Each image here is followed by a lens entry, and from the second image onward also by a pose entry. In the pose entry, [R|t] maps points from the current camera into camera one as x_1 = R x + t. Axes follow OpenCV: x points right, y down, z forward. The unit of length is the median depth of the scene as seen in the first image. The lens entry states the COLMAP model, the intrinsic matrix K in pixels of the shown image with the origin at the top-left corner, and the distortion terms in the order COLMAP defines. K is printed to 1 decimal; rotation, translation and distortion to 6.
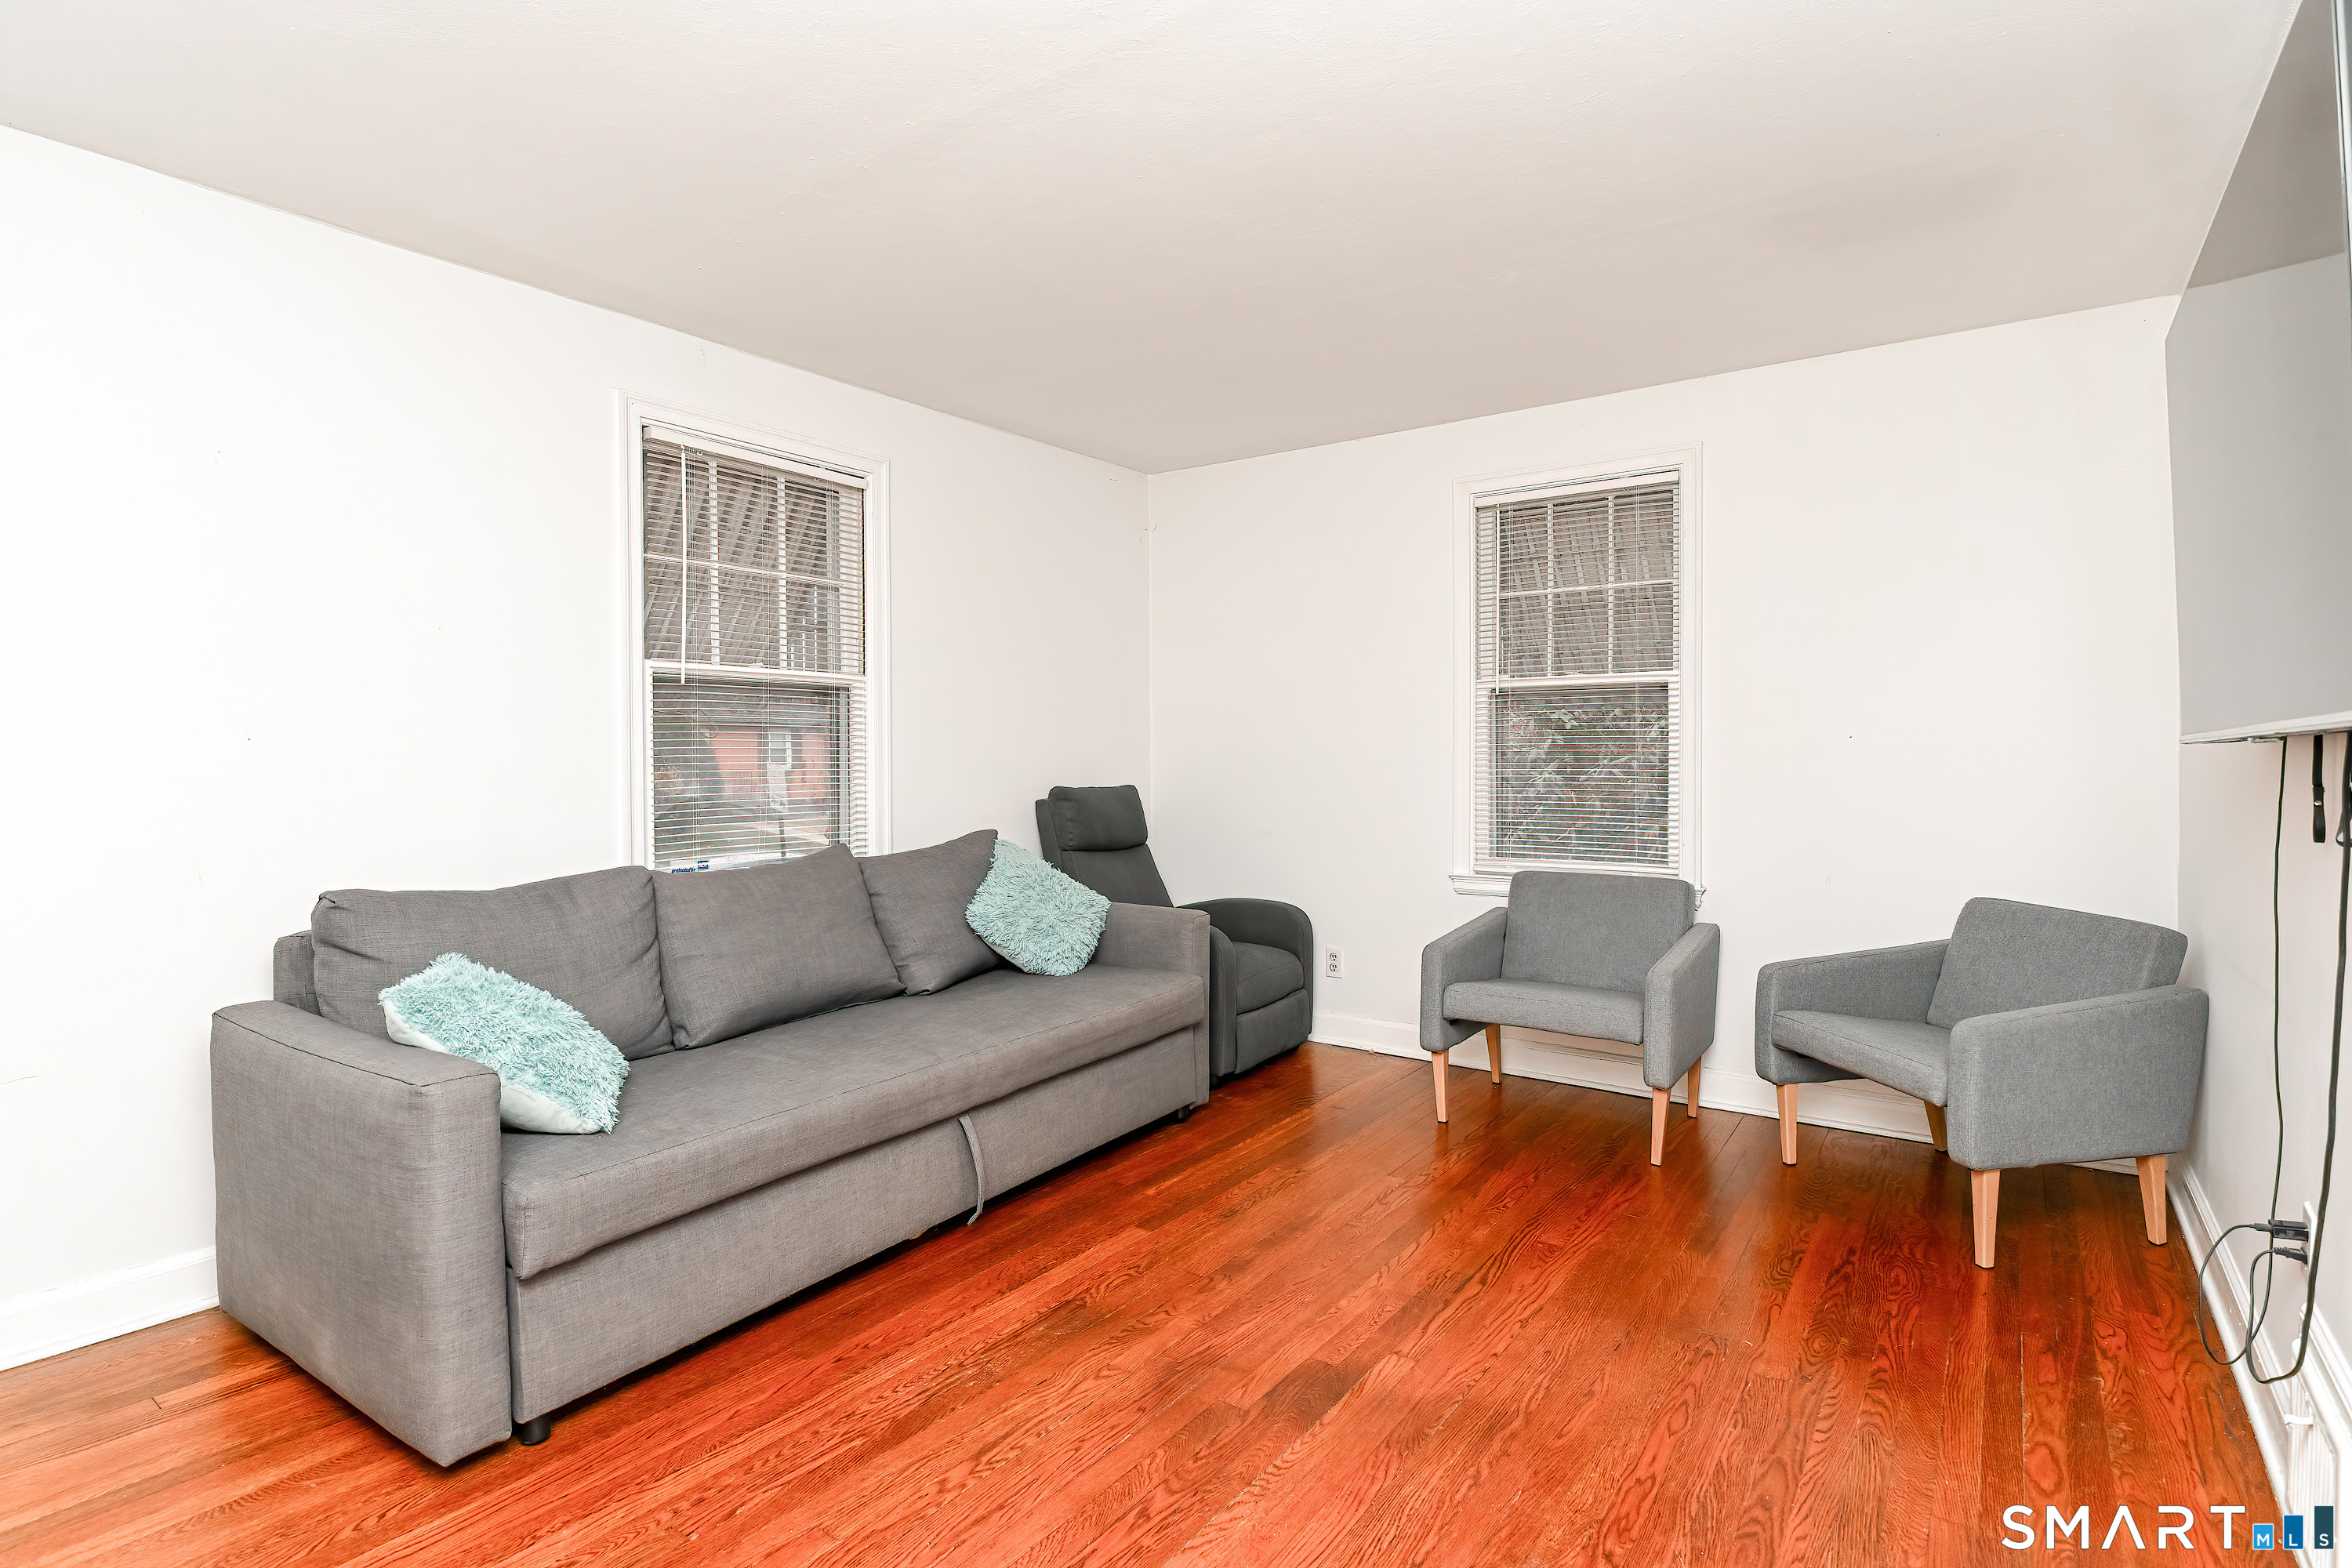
lens RADIAL K [[1154.6, 0, 1176.0], [0, 1154.6, 784.0], [0, 0, 1]] dist [-0.003729, -0.000588]
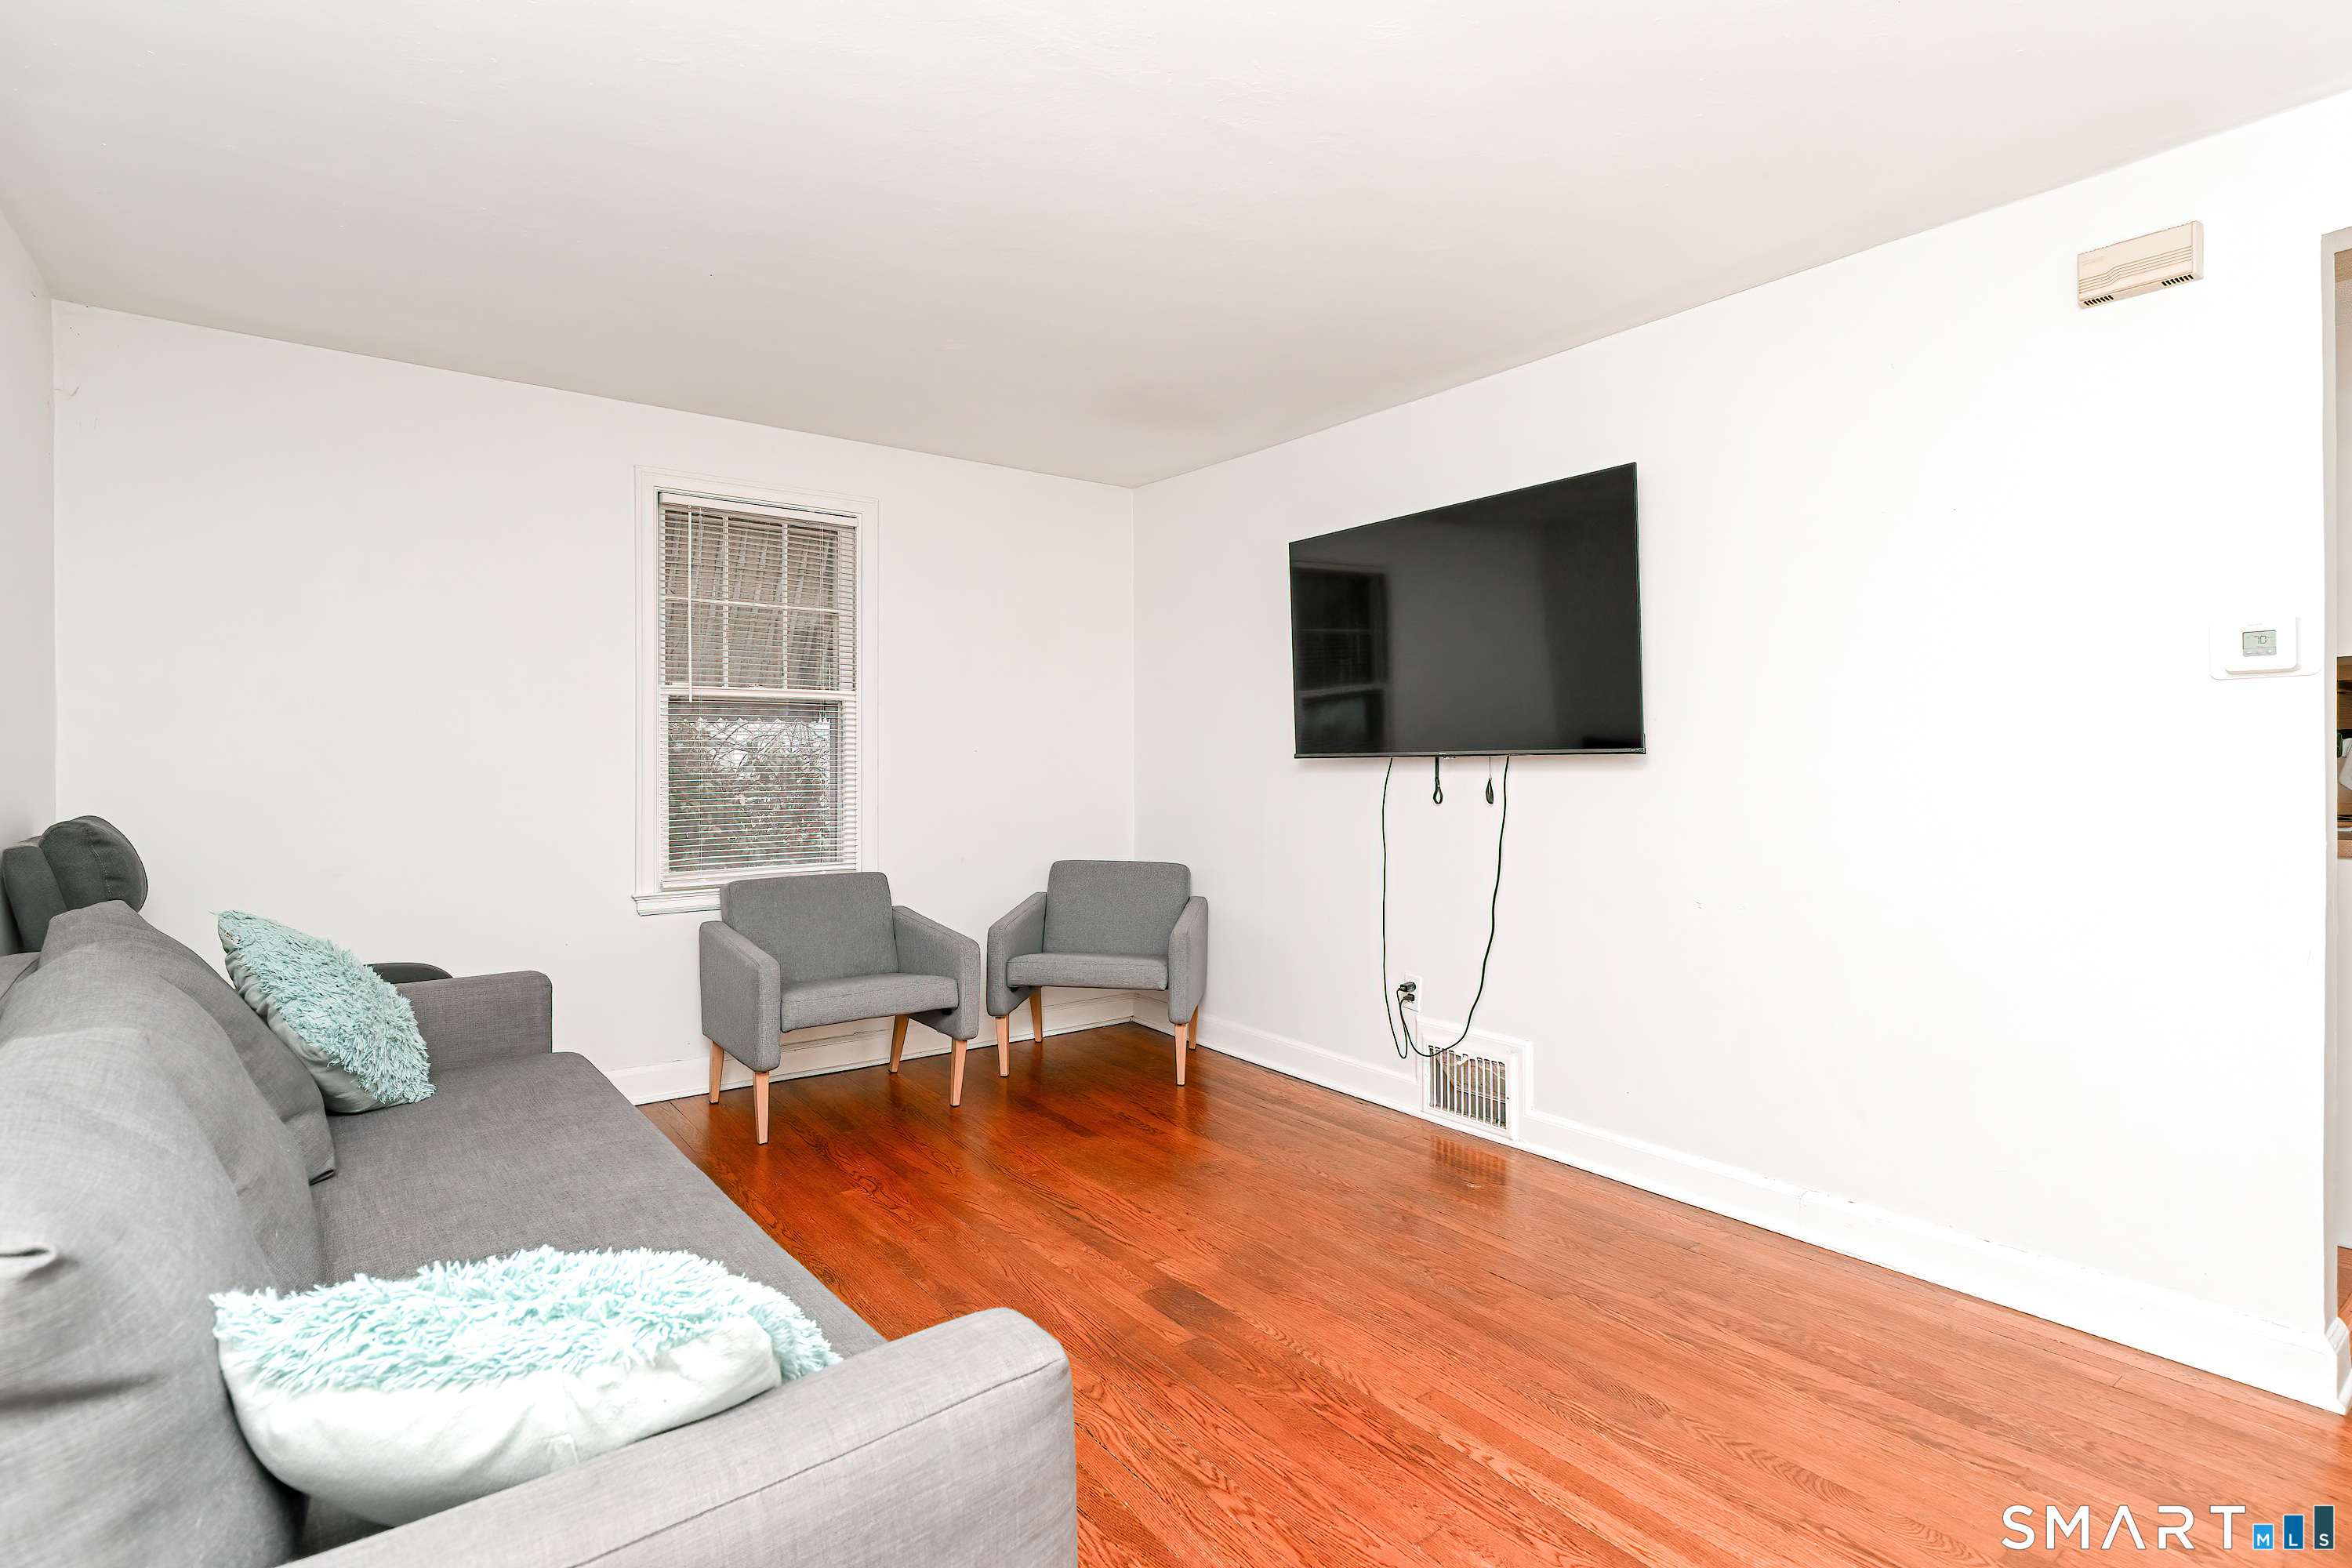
lens RADIAL K [[1131.9, 0, 1171.3], [0, 1131.9, 772.7], [0, 0, 1]] dist [0.003189, -0.000311]
pose [[0.295591, -0.005879, 0.955296, -0.939131], [0.025655, 0.999669, -0.001786, -0.012764], [-0.954970, 0.025036, 0.295644, 0.629788]]
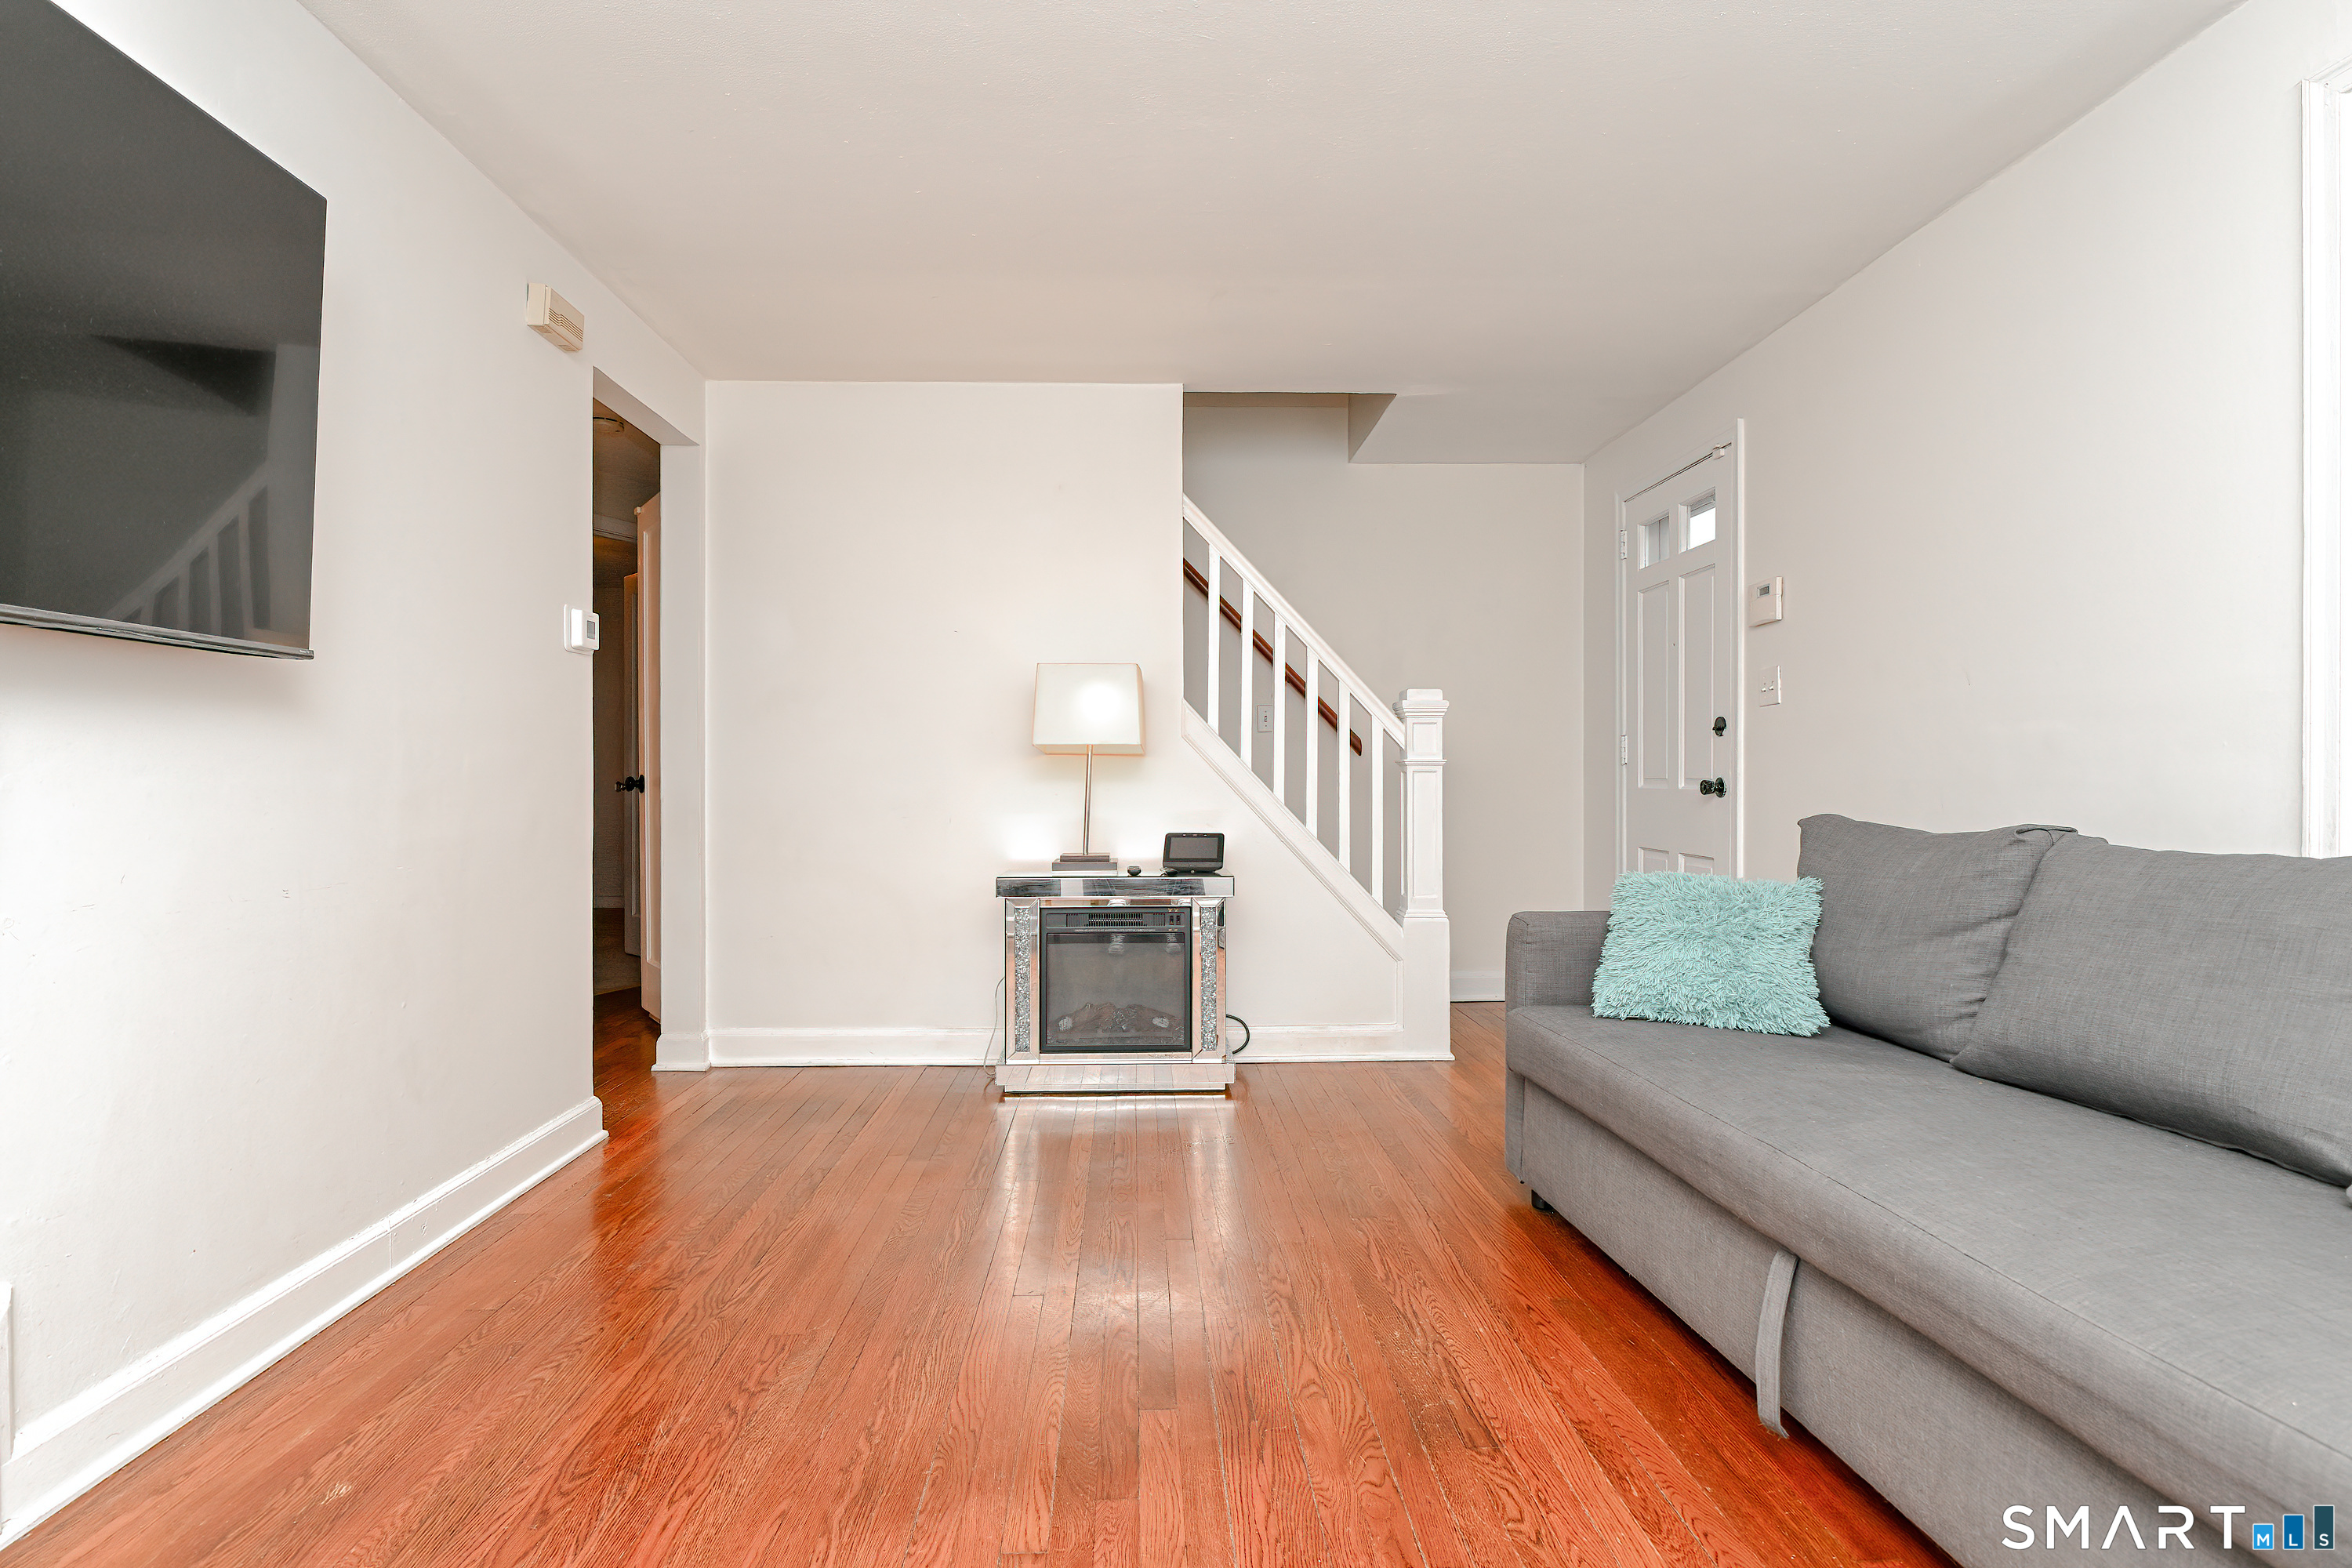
lens RADIAL K [[1168.3, 0, 1169.0], [0, 1168.3, 779.8], [0, 0, 1]] dist [-0.014179, -0.001560]
pose [[-0.789790, 0.004174, -0.613364, 0.539518], [-0.011406, 0.999704, 0.021490, 0.041716], [0.613272, 0.023969, -0.789508, 1.574532]]
